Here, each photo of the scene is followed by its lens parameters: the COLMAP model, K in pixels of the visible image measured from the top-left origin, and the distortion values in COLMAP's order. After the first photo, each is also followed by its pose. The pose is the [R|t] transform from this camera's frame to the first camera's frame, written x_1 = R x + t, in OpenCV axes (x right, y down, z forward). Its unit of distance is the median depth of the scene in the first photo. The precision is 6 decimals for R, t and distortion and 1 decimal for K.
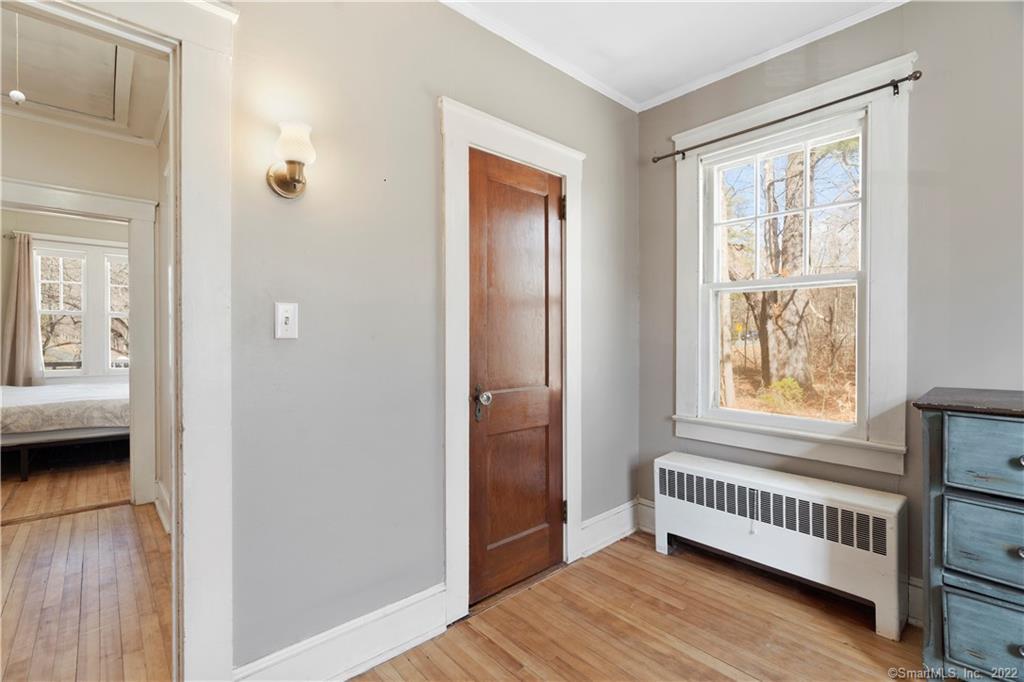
lens RADIAL K [[475.9, 0, 508.4], [0, 475.9, 336.7], [0, 0, 1]] dist [-0.002320, 0.000516]
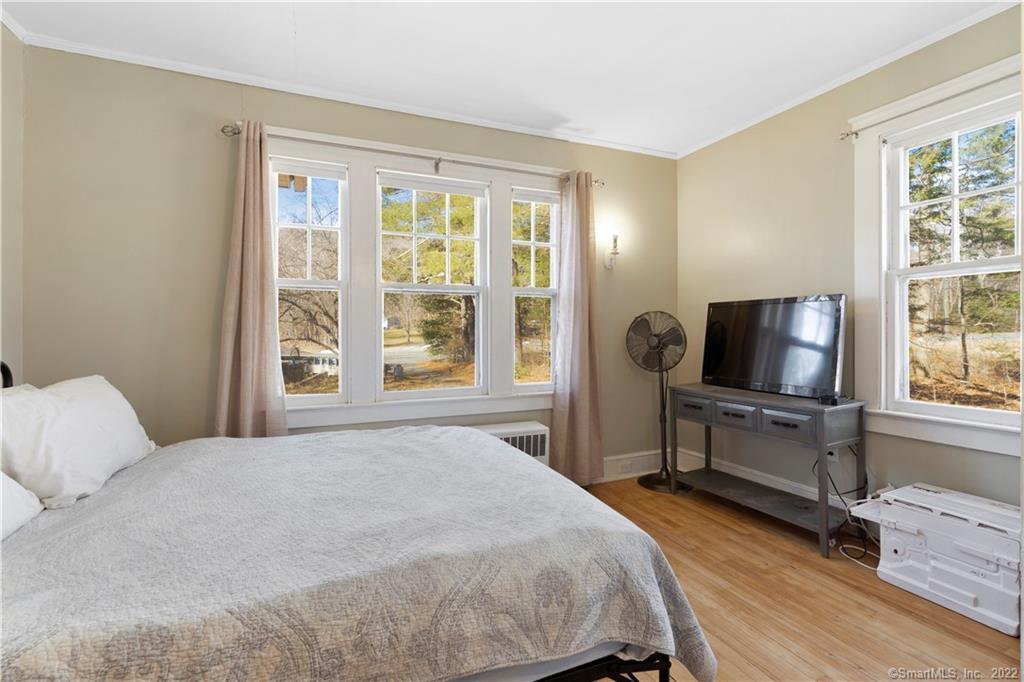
lens RADIAL K [[466.7, 0, 509.3], [0, 466.7, 329.8], [0, 0, 1]] dist [-0.018479, 0.000201]
pose [[0.956584, 0.001697, -0.291453, -0.457730], [0.000285, 0.999977, 0.006758, -0.000907], [0.291458, -0.006547, 0.956561, 0.451316]]
